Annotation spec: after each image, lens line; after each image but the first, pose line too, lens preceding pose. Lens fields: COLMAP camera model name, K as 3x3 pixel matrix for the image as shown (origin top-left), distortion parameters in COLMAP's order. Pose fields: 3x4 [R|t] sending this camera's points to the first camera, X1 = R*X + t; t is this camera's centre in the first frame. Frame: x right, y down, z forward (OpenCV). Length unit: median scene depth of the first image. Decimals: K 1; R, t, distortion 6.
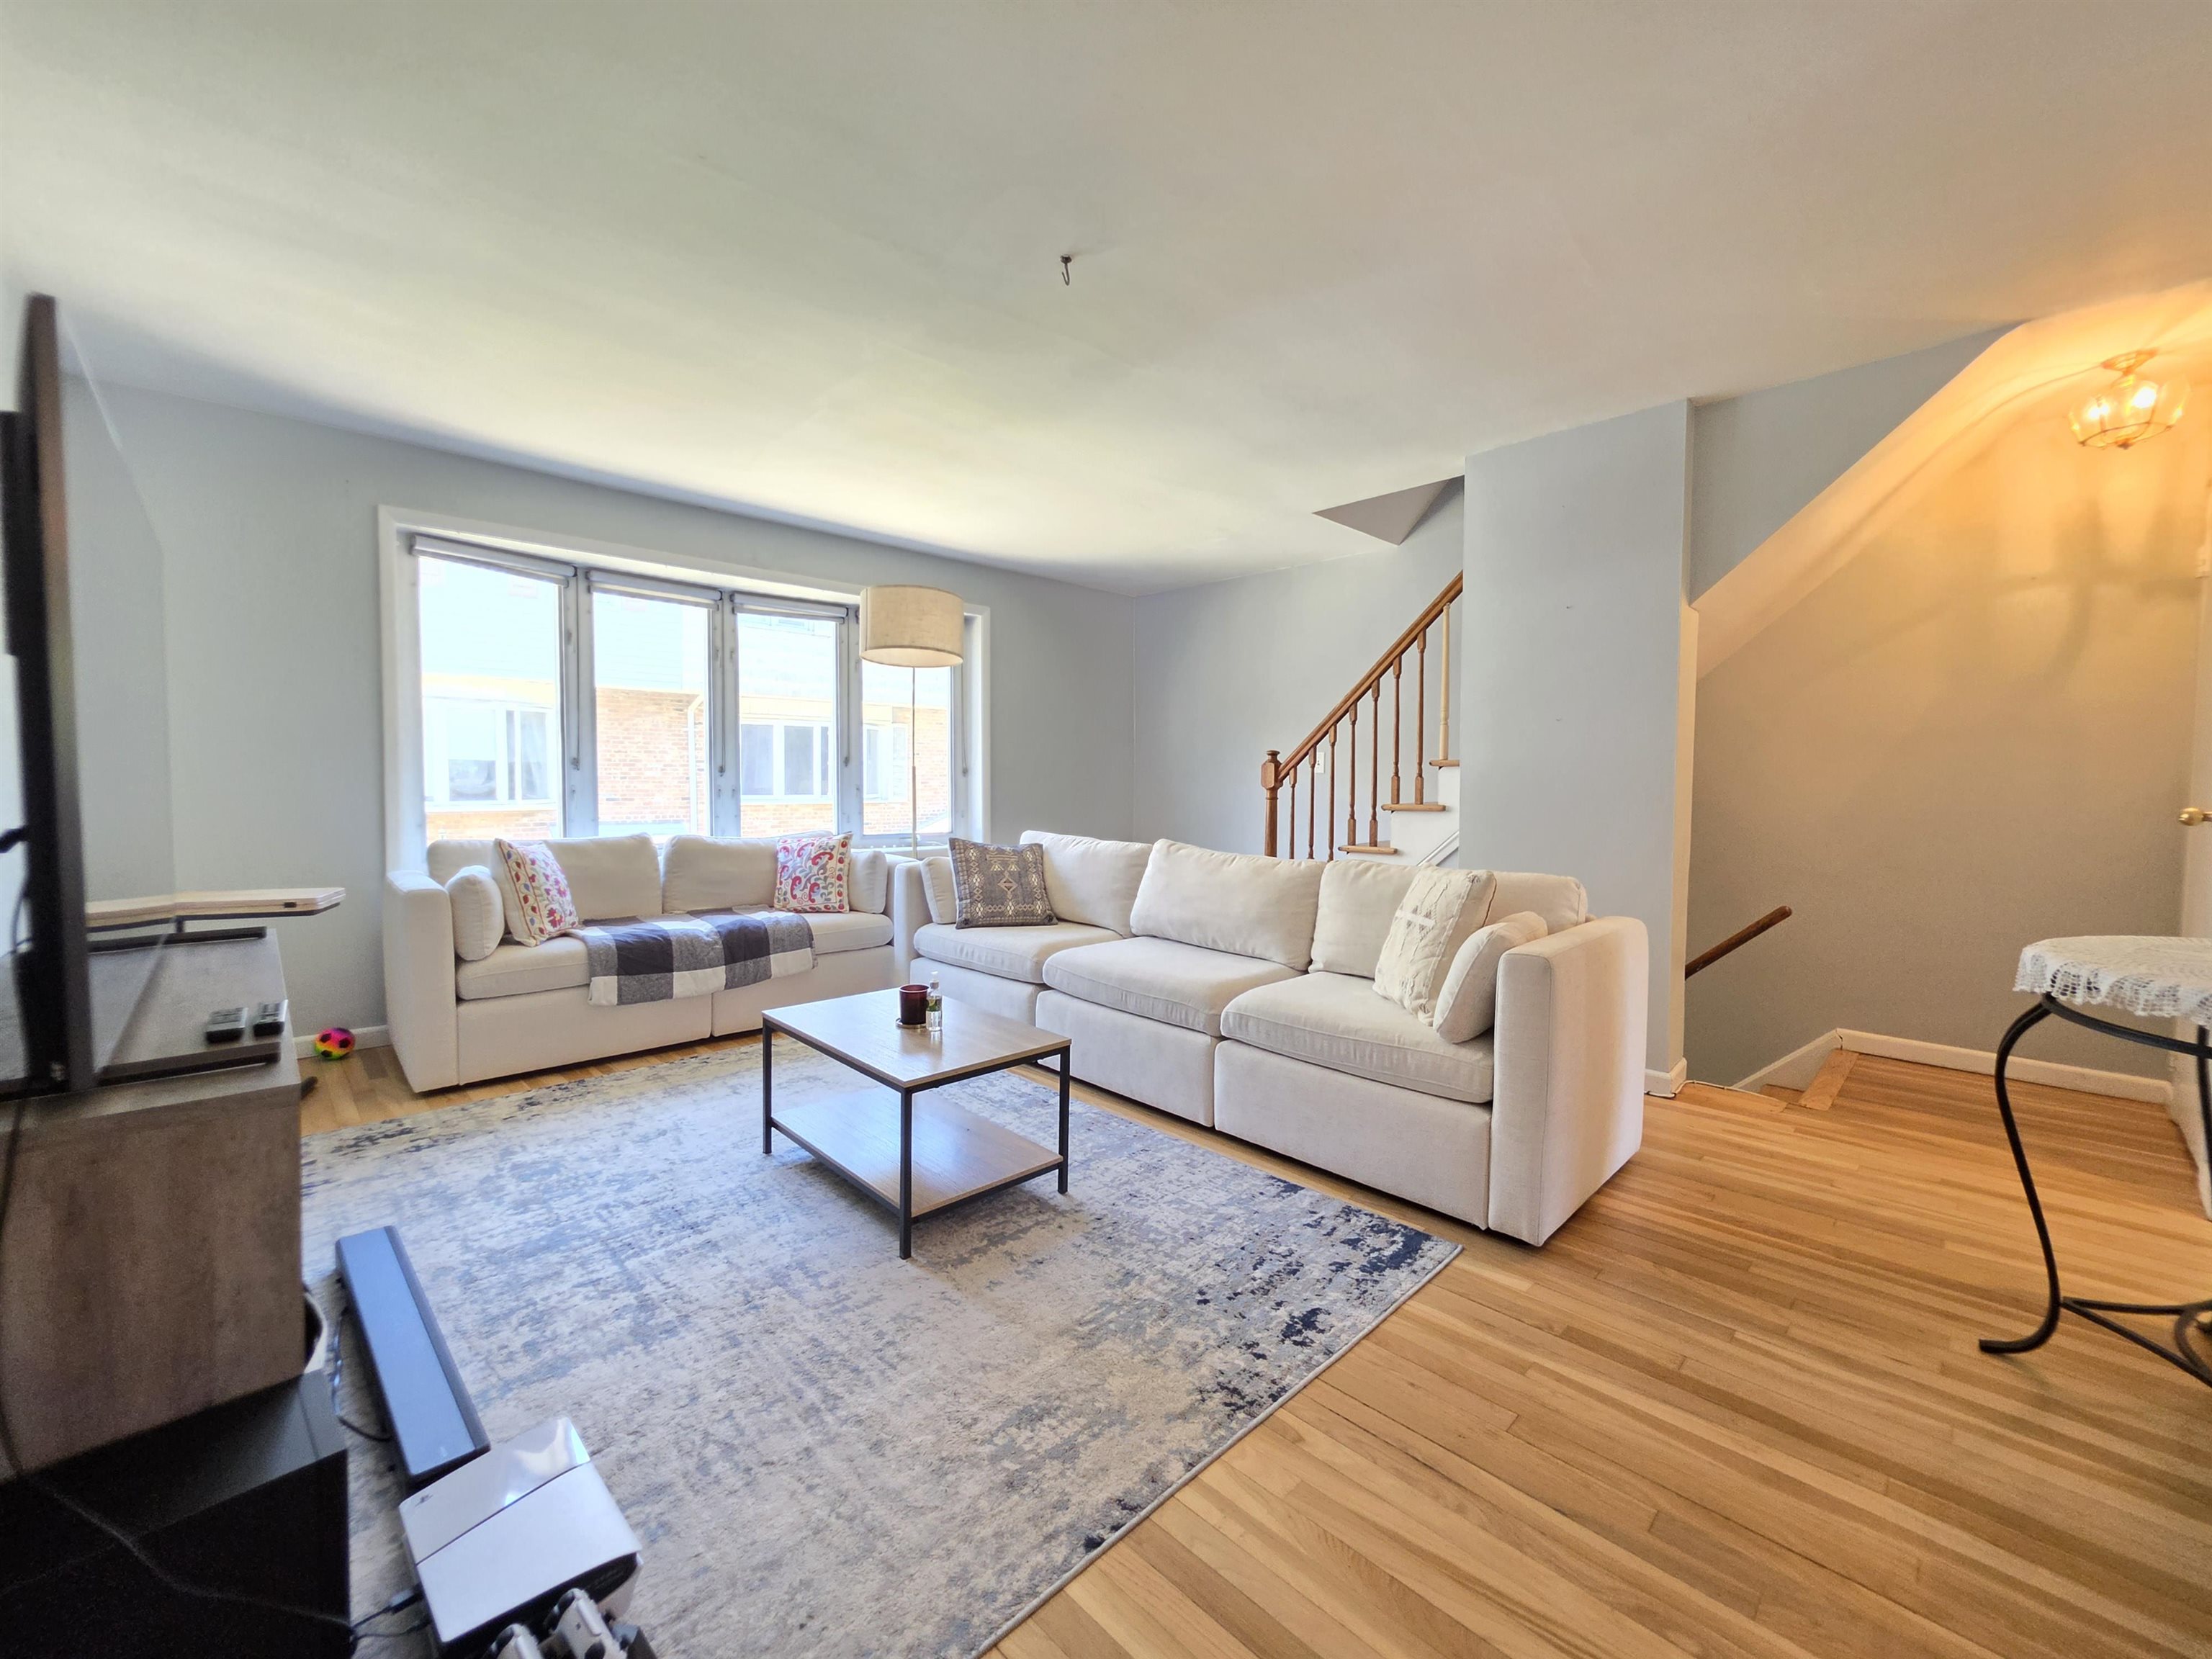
lens RADIAL K [[884.6, 0, 1110.3], [0, 884.6, 812.1], [0, 0, 1]] dist [-0.003141, 0.000439]
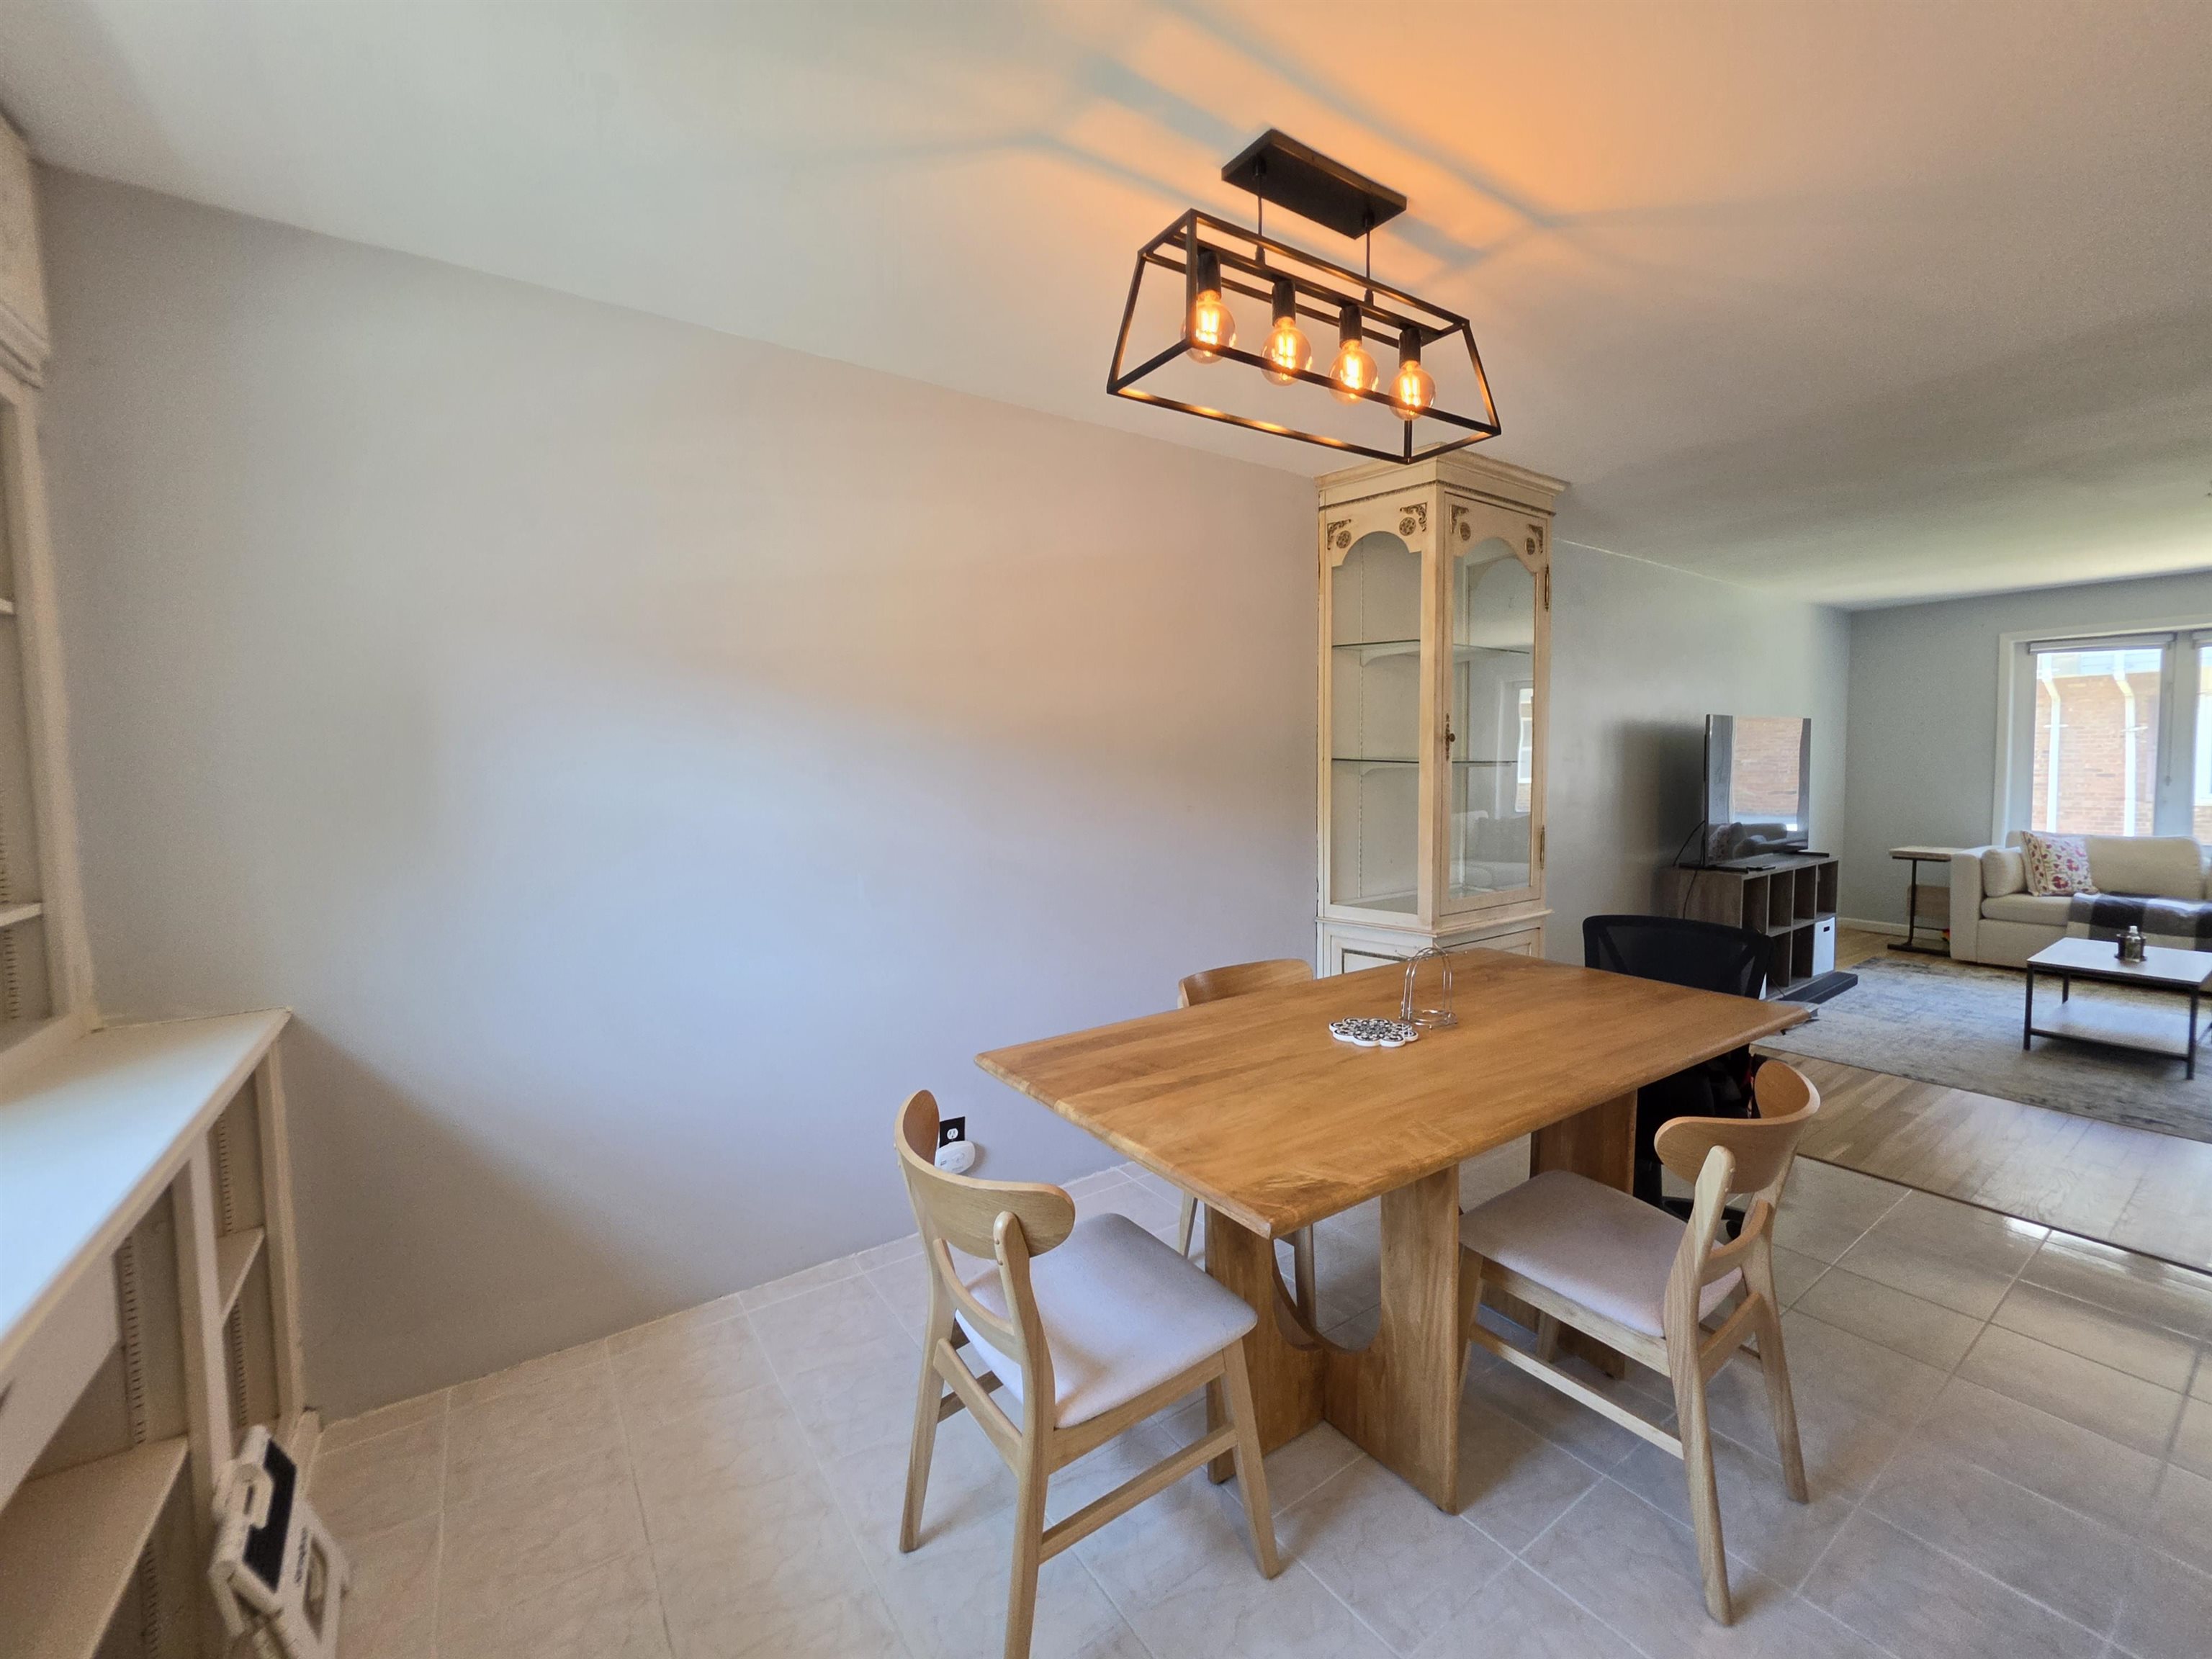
lens RADIAL K [[884.6, 0, 1110.3], [0, 884.6, 812.1], [0, 0, 1]] dist [-0.003141, 0.000439]
pose [[-0.167515, 0.052329, -0.984480, 1.255533], [-0.028040, 0.997933, 0.057815, -0.053005], [0.985471, 0.037290, -0.165701, -0.443802]]
